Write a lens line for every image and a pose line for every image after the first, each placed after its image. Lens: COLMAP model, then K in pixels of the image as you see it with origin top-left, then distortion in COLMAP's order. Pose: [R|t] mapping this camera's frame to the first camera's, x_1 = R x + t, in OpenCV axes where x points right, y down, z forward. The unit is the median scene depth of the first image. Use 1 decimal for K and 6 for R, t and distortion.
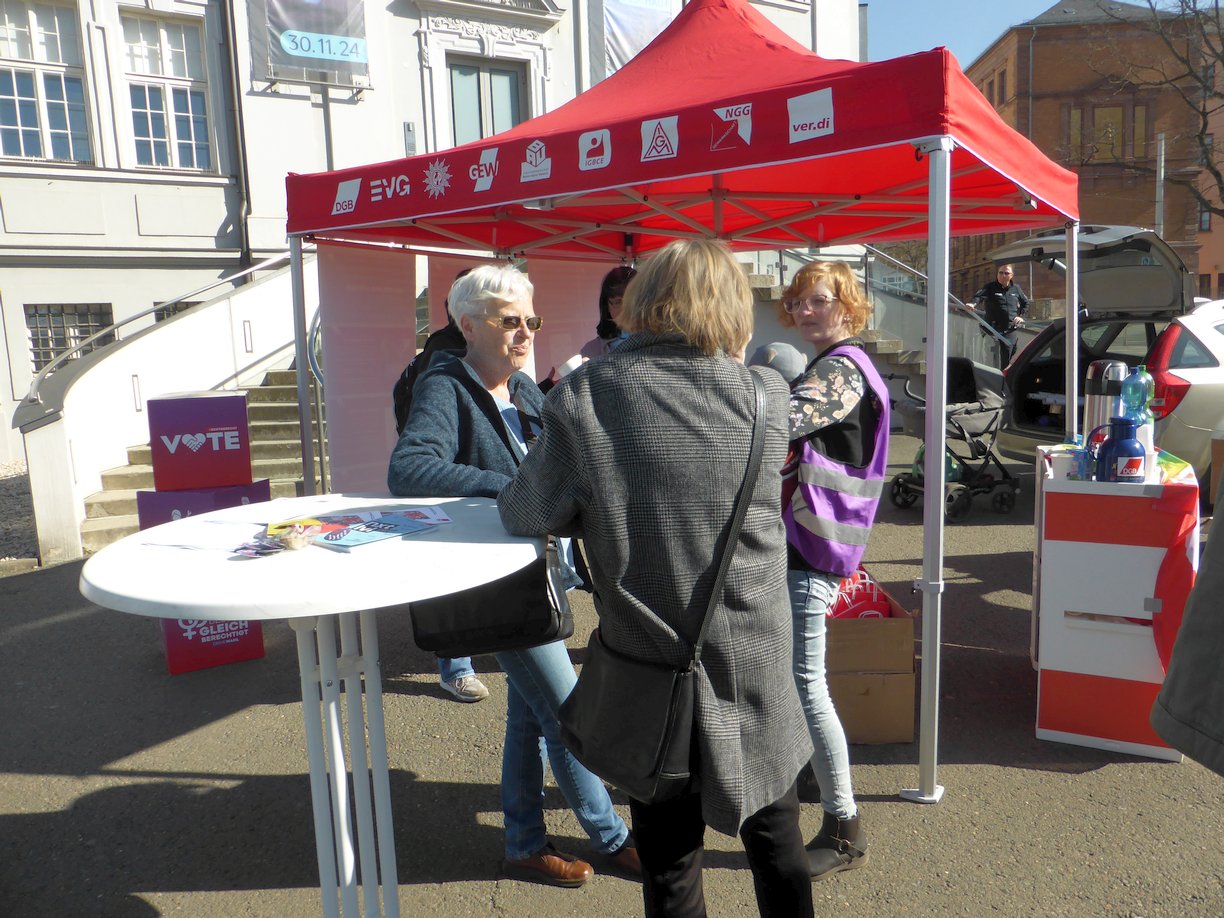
lens RADIAL K [[900.5, 0, 609.2], [0, 900.5, 464.9], [0, 0, 1]] dist [-0.016256, -0.004223]
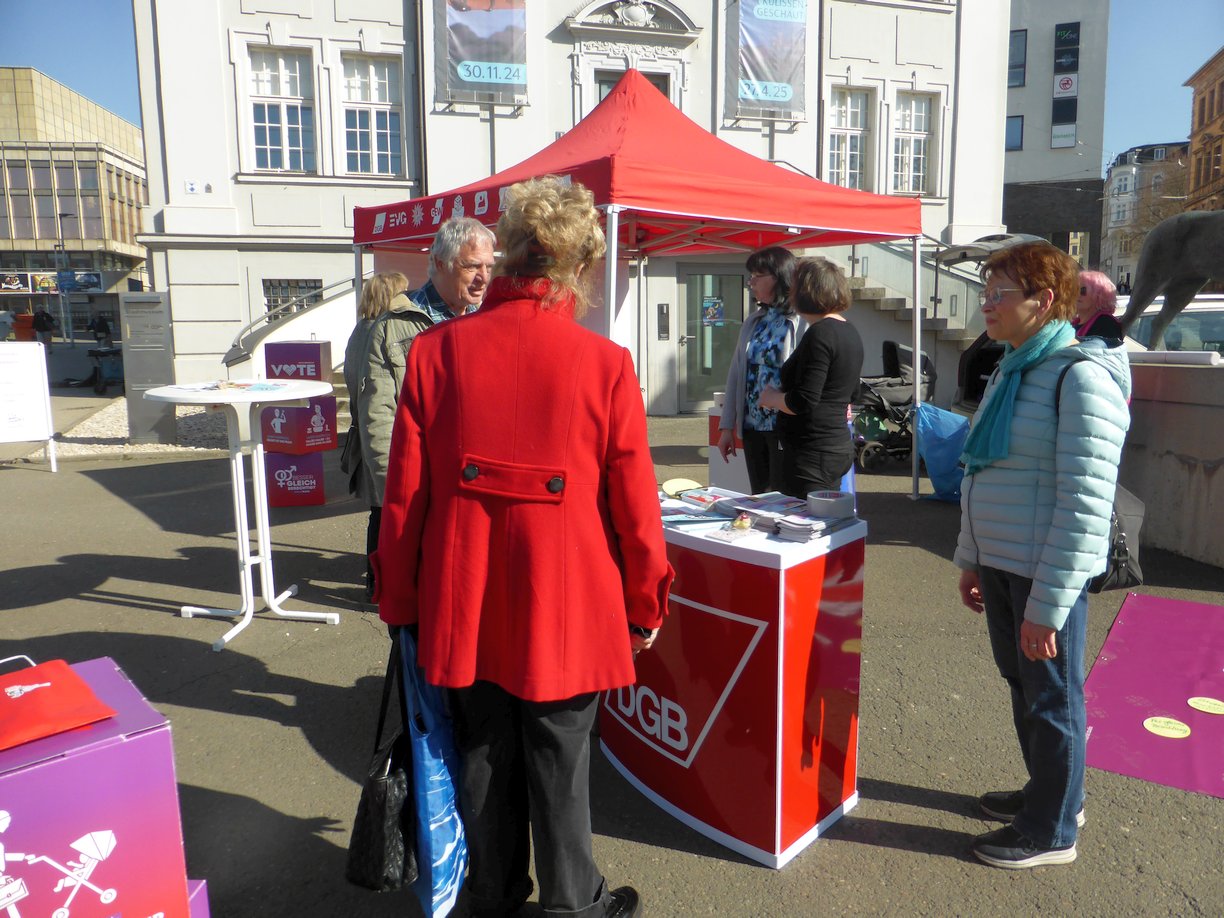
lens RADIAL K [[900.5, 0, 608.4], [0, 900.5, 465.4], [0, 0, 1]] dist [-0.016256, -0.004223]
pose [[0.966591, 0.070884, -0.246327, 0.397115], [-0.065207, 0.997386, 0.031139, 0.045597], [0.247891, -0.014037, 0.968686, -0.354021]]
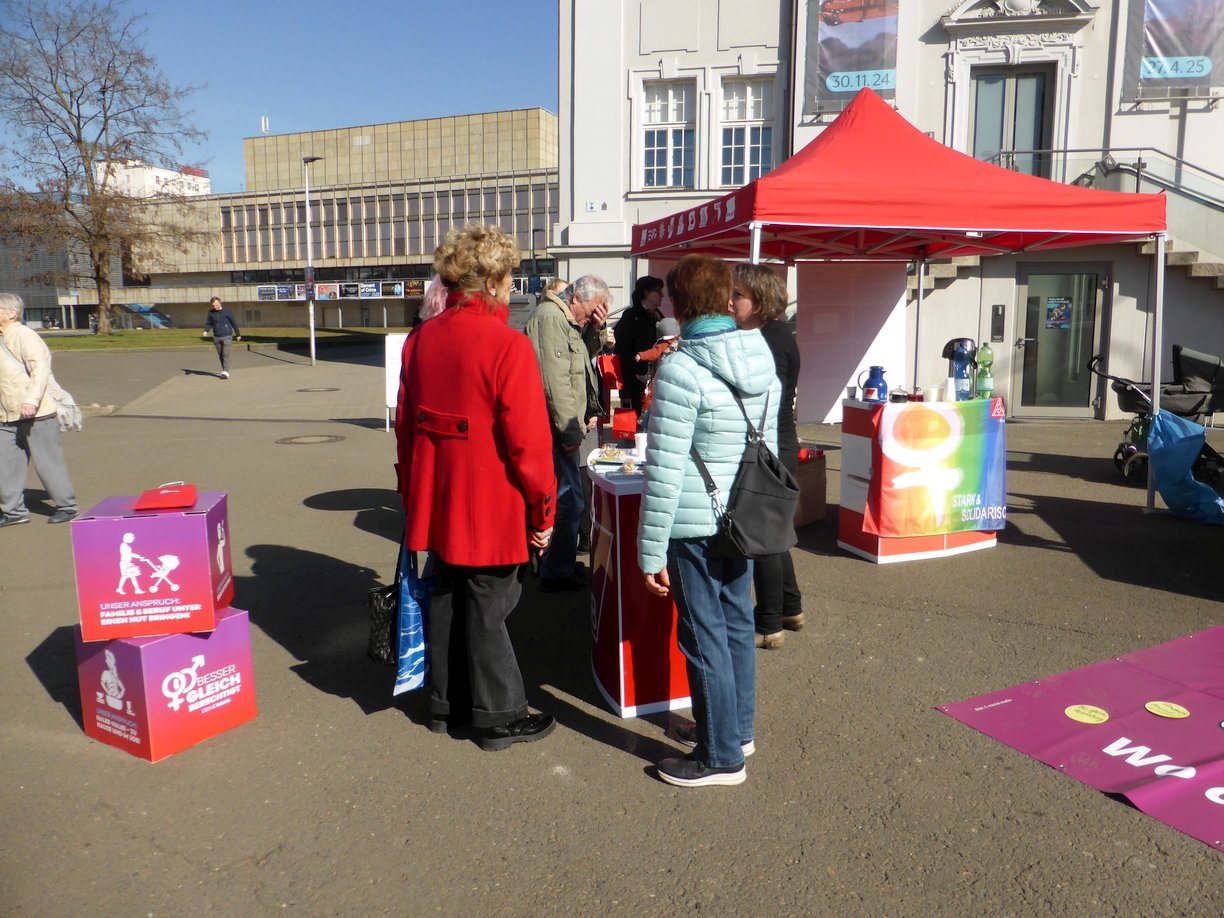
lens RADIAL K [[900.5, 0, 606.8], [0, 900.5, 459.7], [0, 0, 1]] dist [-0.016256, -0.004223]
pose [[0.735413, 0.140897, -0.662809, 0.753123], [-0.125232, 0.989555, 0.071405, 0.038403], [0.665947, 0.030493, 0.745376, -0.376223]]
